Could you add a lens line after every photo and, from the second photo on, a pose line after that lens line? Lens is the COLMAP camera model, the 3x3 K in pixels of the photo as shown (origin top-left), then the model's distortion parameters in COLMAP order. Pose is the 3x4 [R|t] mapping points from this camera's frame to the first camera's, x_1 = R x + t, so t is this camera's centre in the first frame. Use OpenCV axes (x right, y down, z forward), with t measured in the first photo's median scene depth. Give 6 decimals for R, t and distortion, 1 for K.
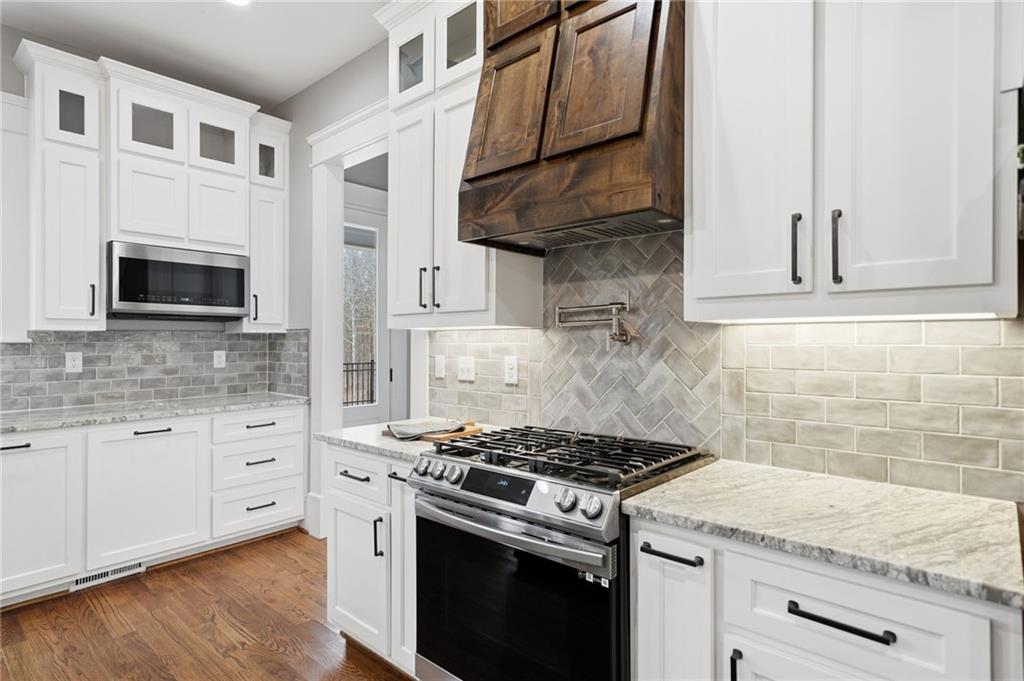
lens RADIAL K [[543.4, 0, 519.4], [0, 543.4, 340.3], [0, 0, 1]] dist [0.034013, -0.000186]
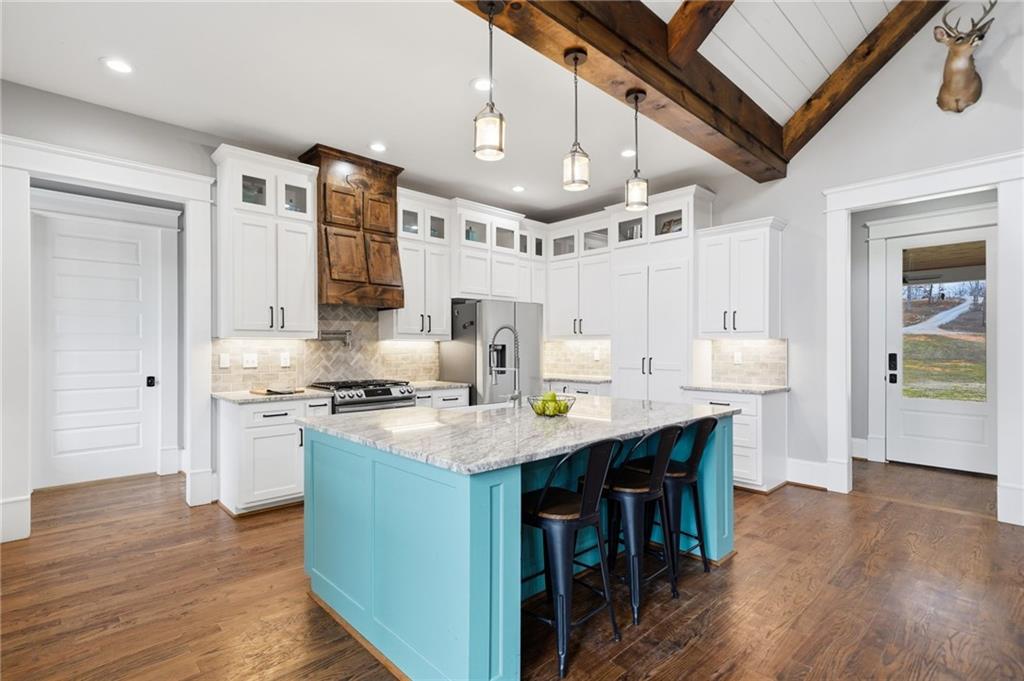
lens RADIAL K [[543.4, 0, 519.4], [0, 543.4, 340.3], [0, 0, 1]] dist [0.034013, -0.000186]
pose [[0.033393, 0.010882, 0.999383, -3.260294], [-0.006527, 0.999922, -0.010669, -0.001259], [-0.999421, -0.006167, 0.033461, 0.124958]]
